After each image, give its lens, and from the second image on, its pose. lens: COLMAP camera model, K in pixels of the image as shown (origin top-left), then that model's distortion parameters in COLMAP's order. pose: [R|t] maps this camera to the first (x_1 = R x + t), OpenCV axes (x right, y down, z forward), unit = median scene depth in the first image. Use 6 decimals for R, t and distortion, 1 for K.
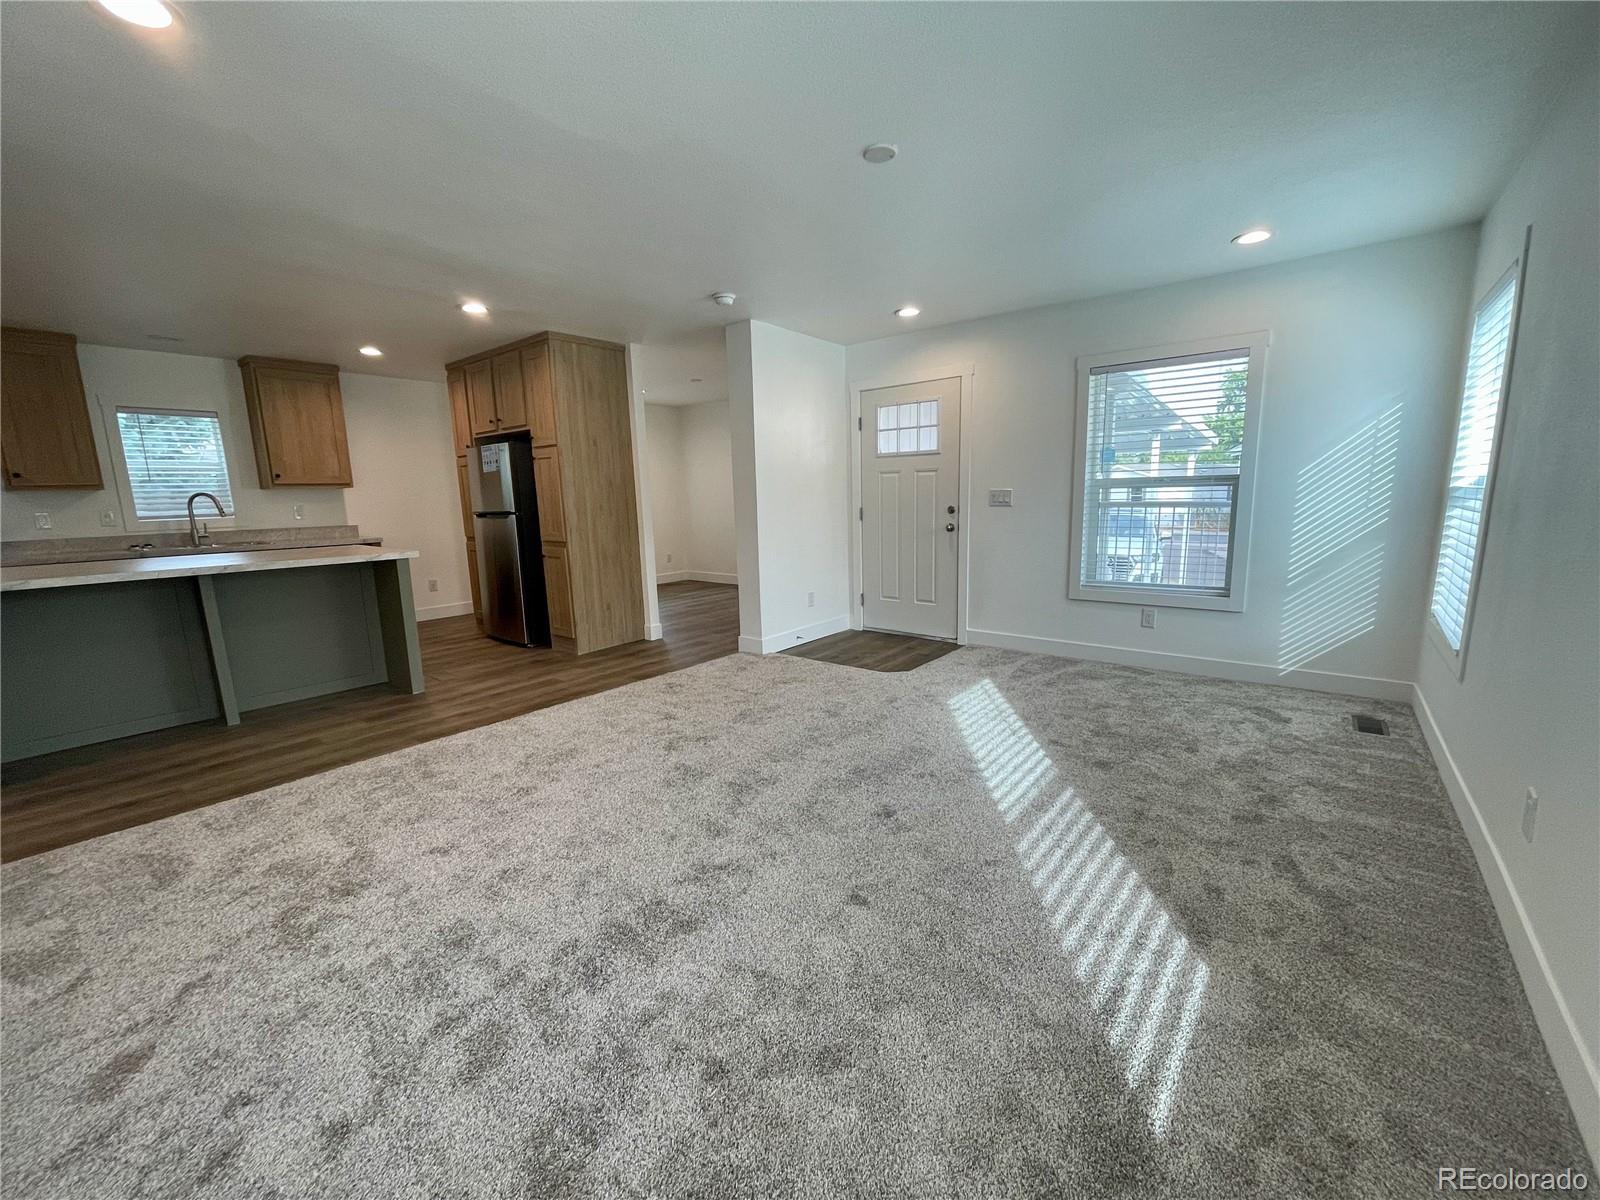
lens RADIAL K [[654.0, 0, 800.0], [0, 654.0, 600.0], [0, 0, 1]] dist [-0.000302, -0.000011]
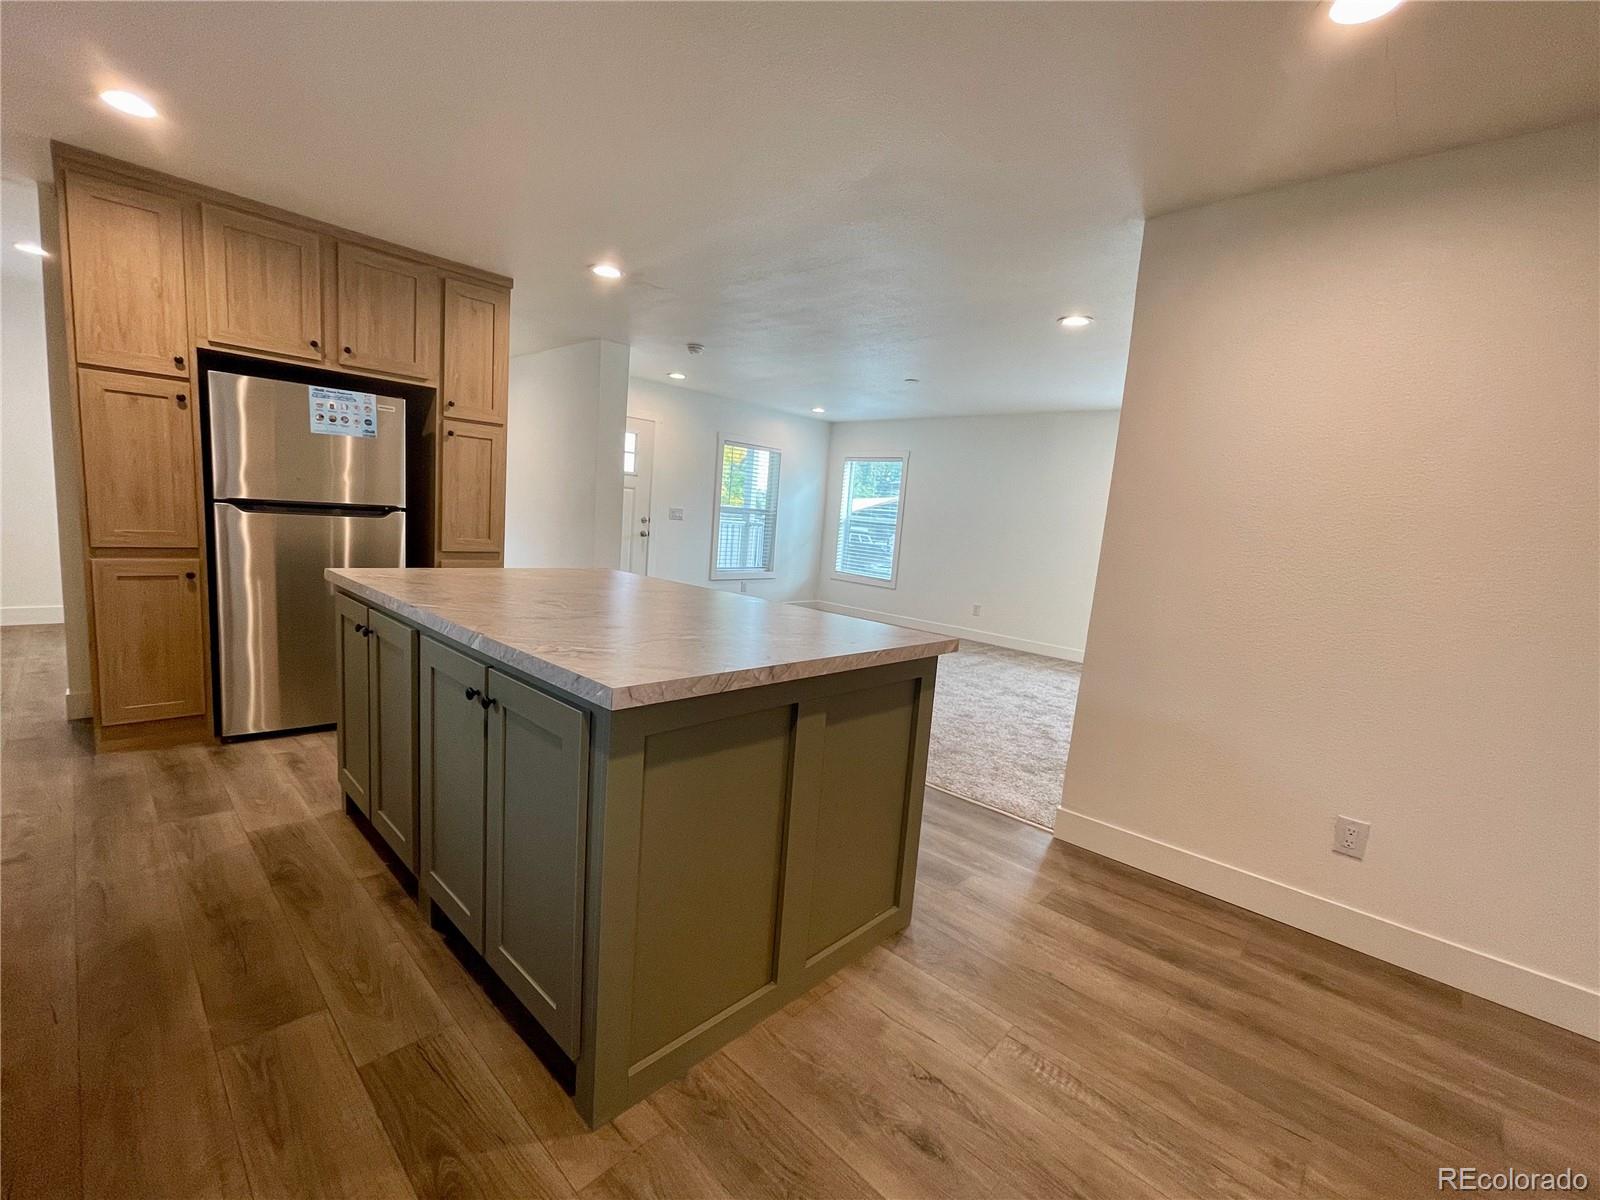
lens RADIAL K [[701.0, 0, 797.8], [0, 701.0, 591.5], [0, 0, 1]] dist [0.024001, -0.000083]
pose [[0.086932, -0.080132, 0.992986, -1.118983], [0.091387, 0.993198, 0.072149, -0.068949], [-0.992014, 0.084474, 0.093664, 0.569543]]
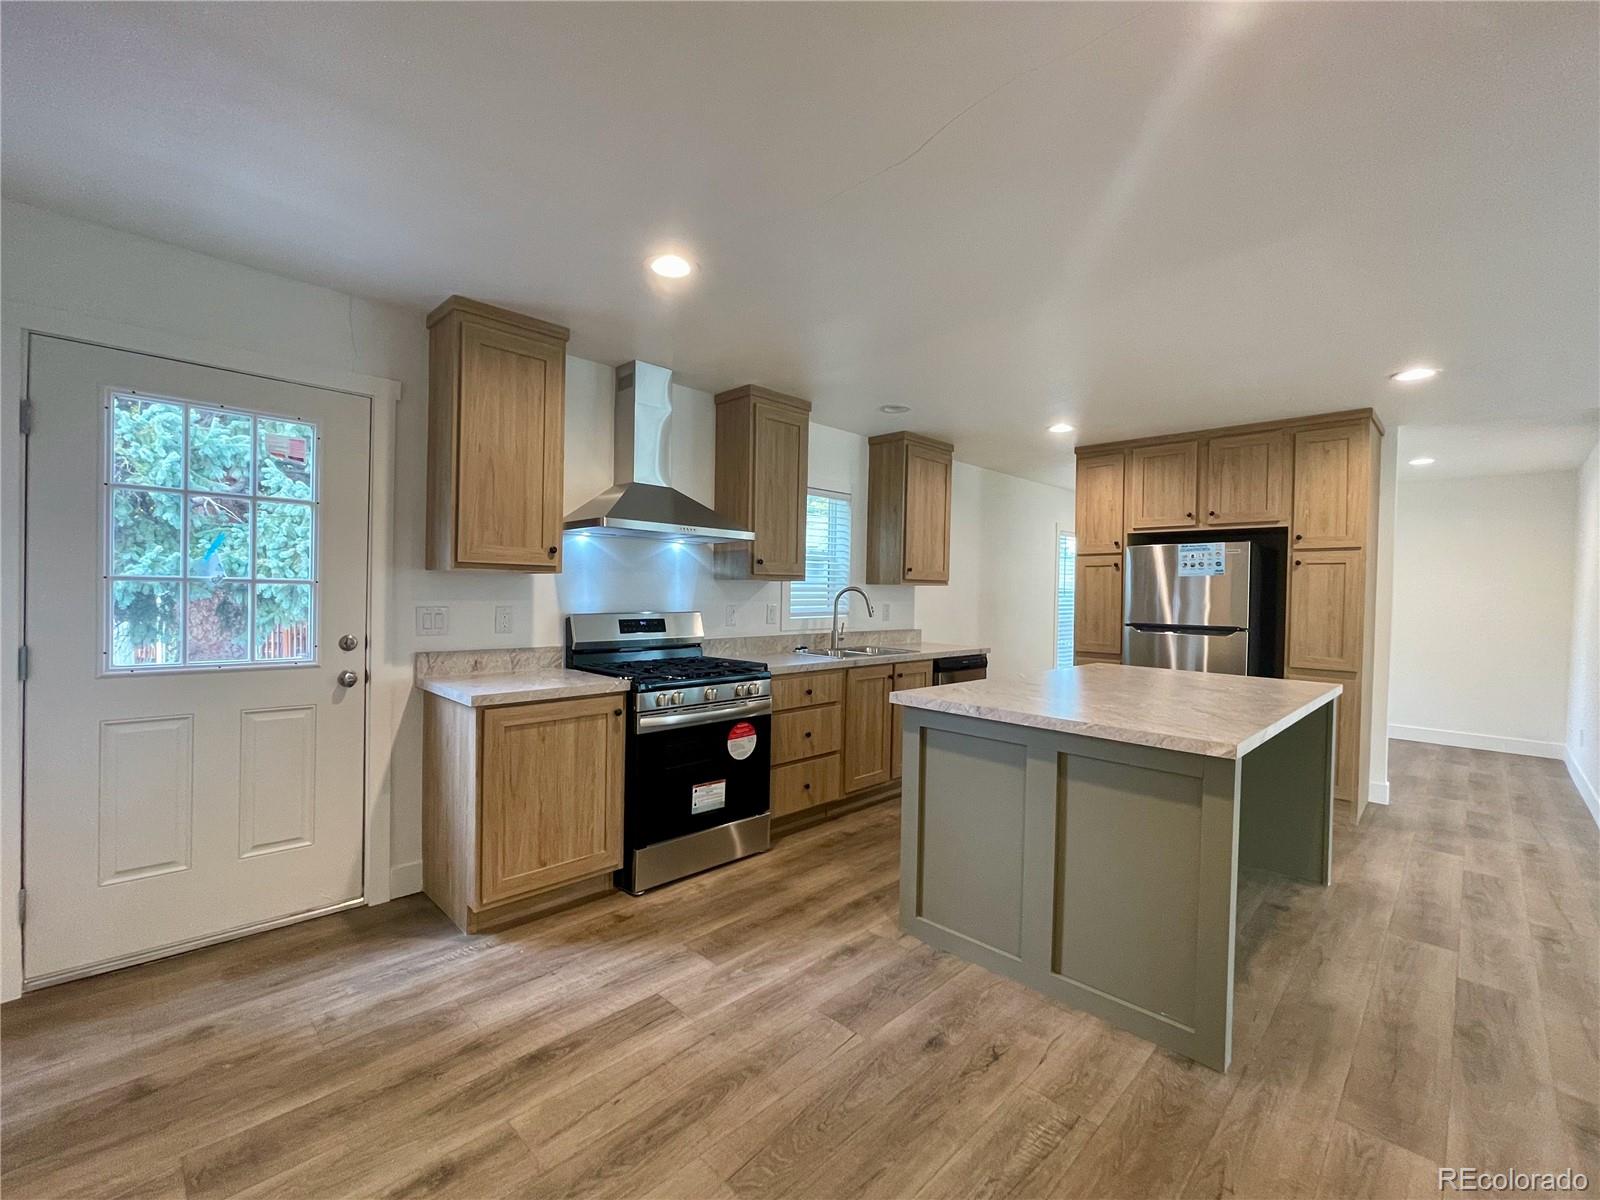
lens RADIAL K [[688.6, 0, 805.9], [0, 688.6, 597.6], [0, 0, 1]] dist [0.000186, -0.000053]
pose [[0.994285, 0.045396, -0.096623, -0.901690], [-0.059690, 0.986789, -0.150616, -0.015118], [0.088509, 0.155522, 0.983859, 0.137342]]
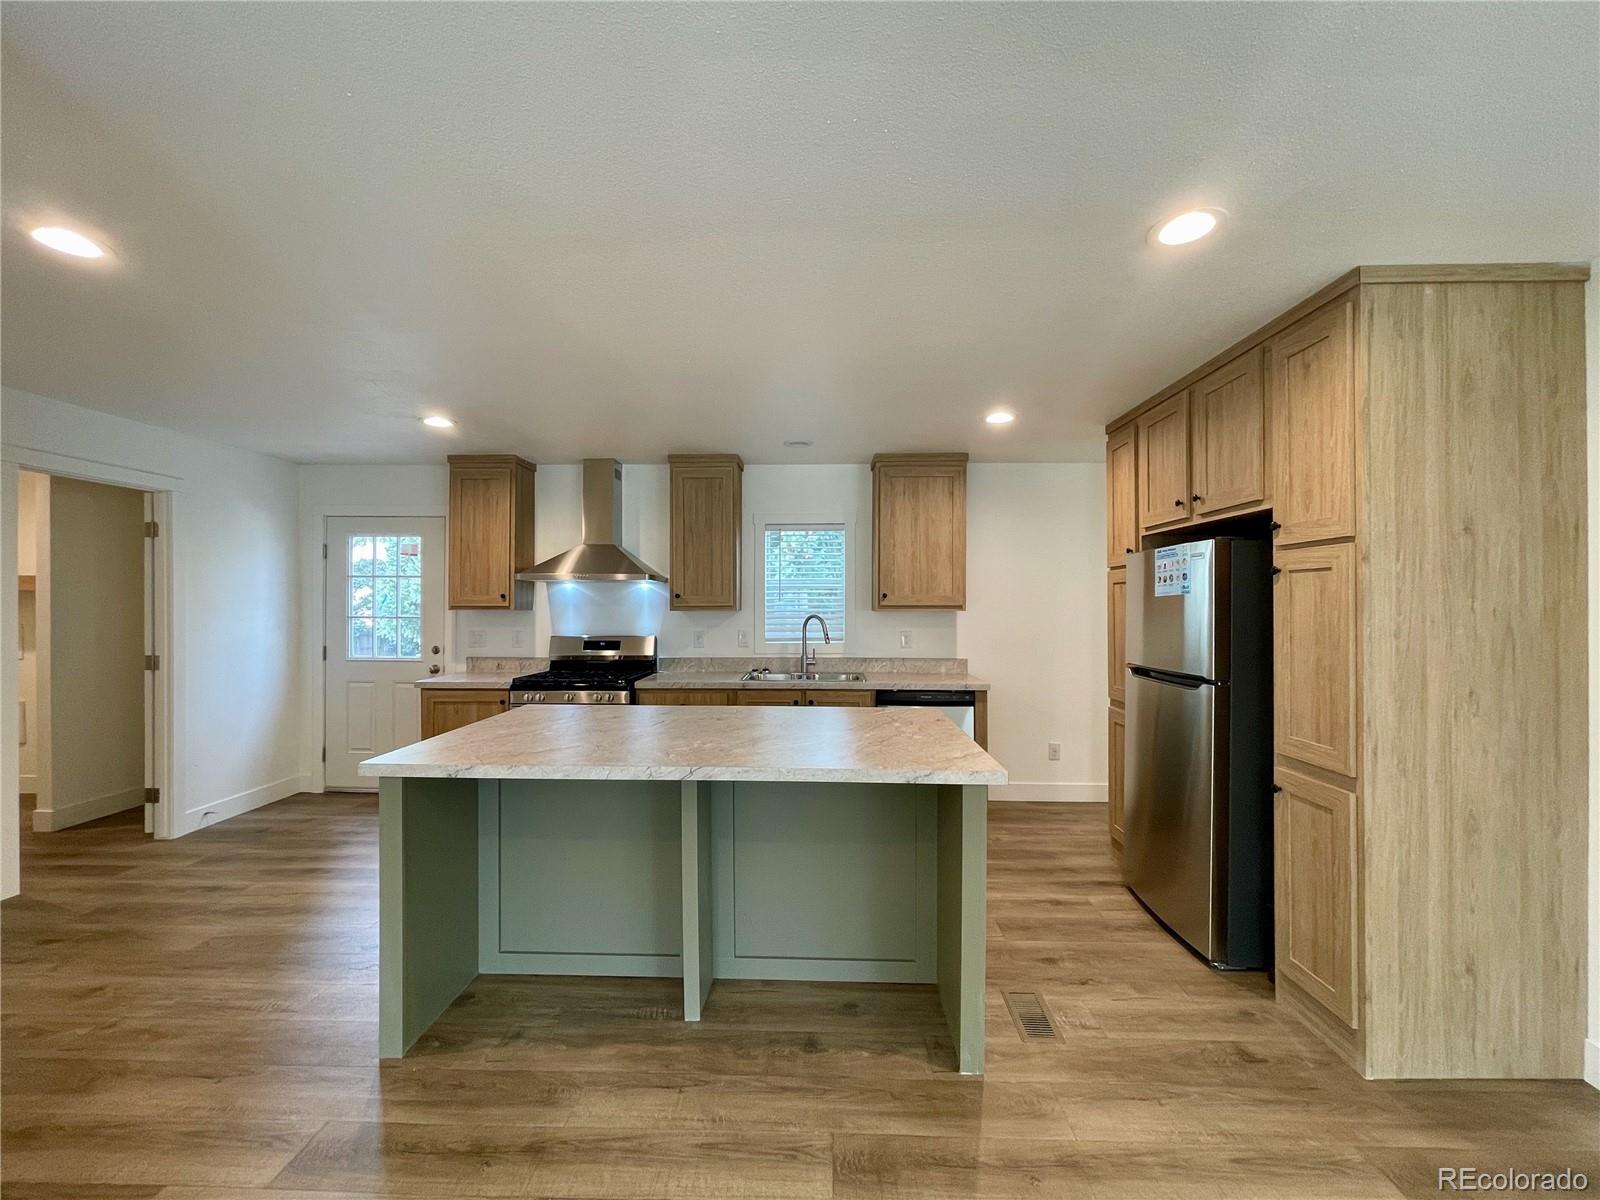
lens RADIAL K [[642.4, 0, 804.0], [0, 642.4, 604.2], [0, 0, 1]] dist [-0.000113, -0.000212]
pose [[0.607172, 0.028262, -0.794068, -0.250102], [-0.147662, 0.985972, -0.077816, -0.110306], [0.780729, 0.164502, 0.602828, 0.479041]]
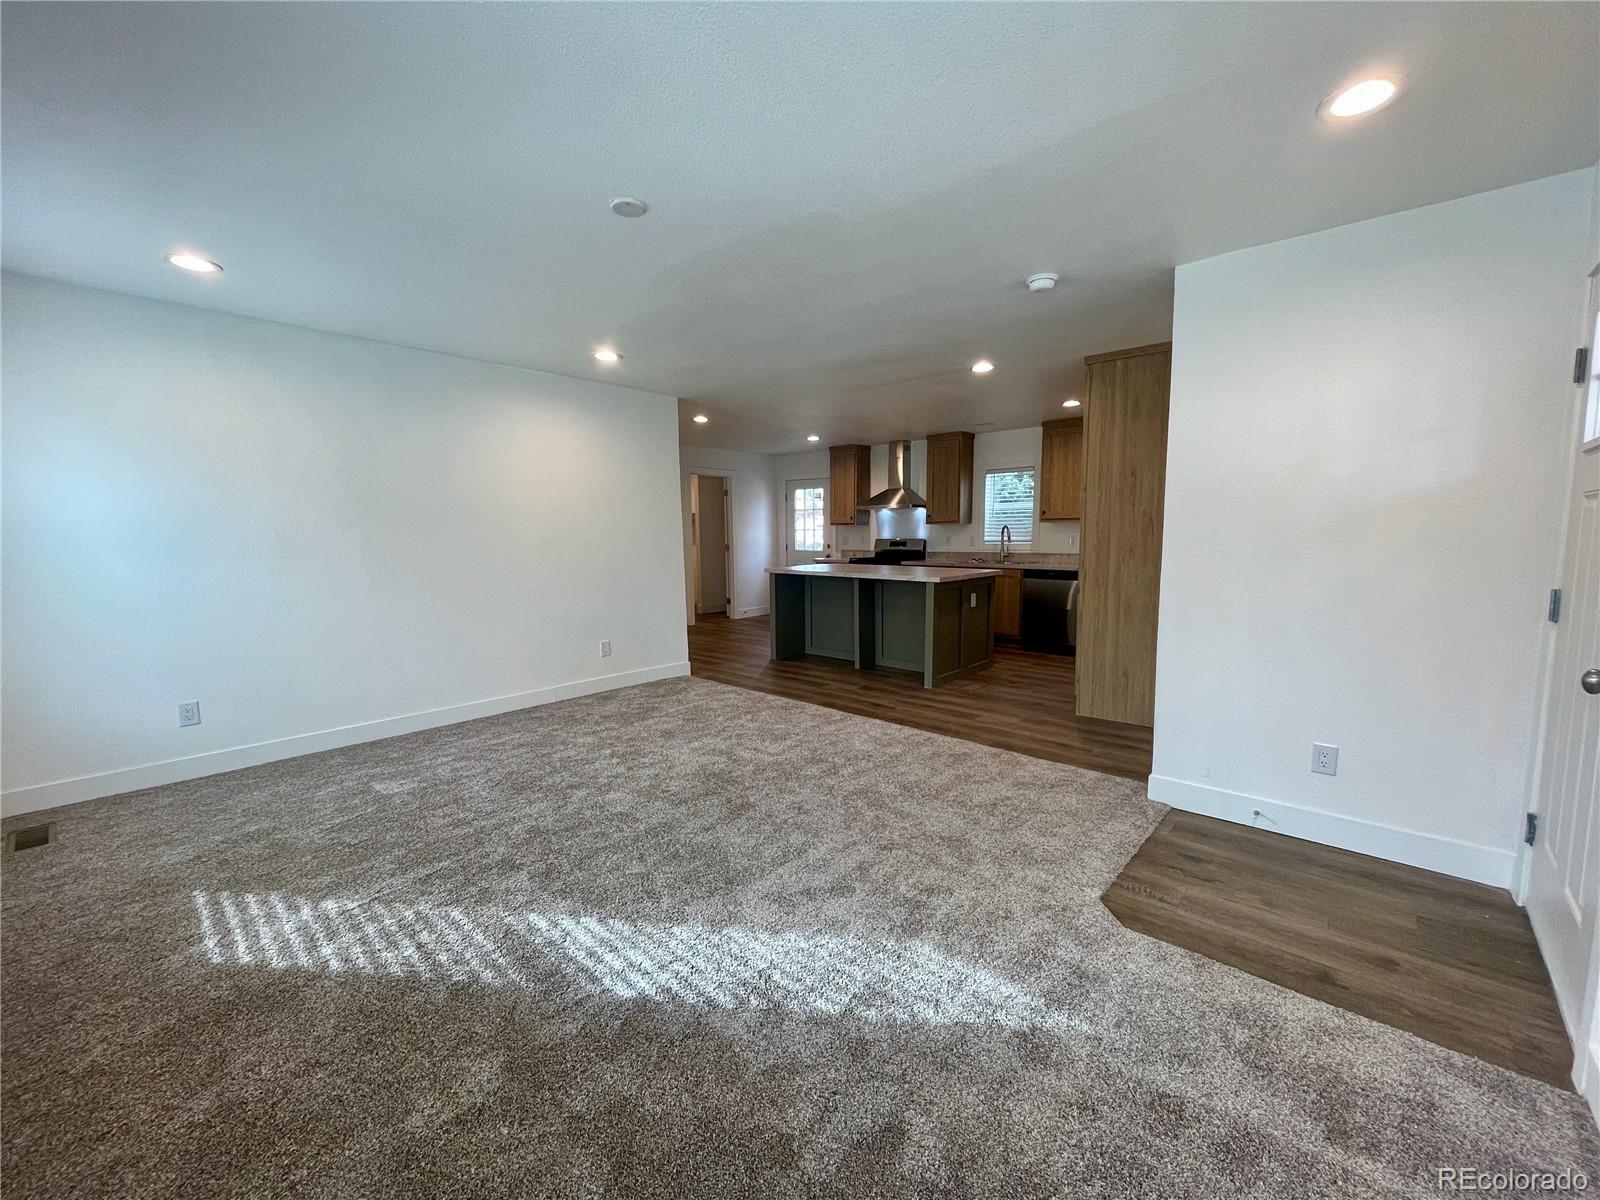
lens RADIAL K [[642.4, 0, 804.0], [0, 642.4, 604.2], [0, 0, 1]] dist [-0.000113, -0.000212]
pose [[-0.049058, 0.138794, -0.989105, 0.526047], [-0.156331, 0.977025, 0.144853, -0.131806], [0.986486, 0.161733, -0.026233, 0.638311]]
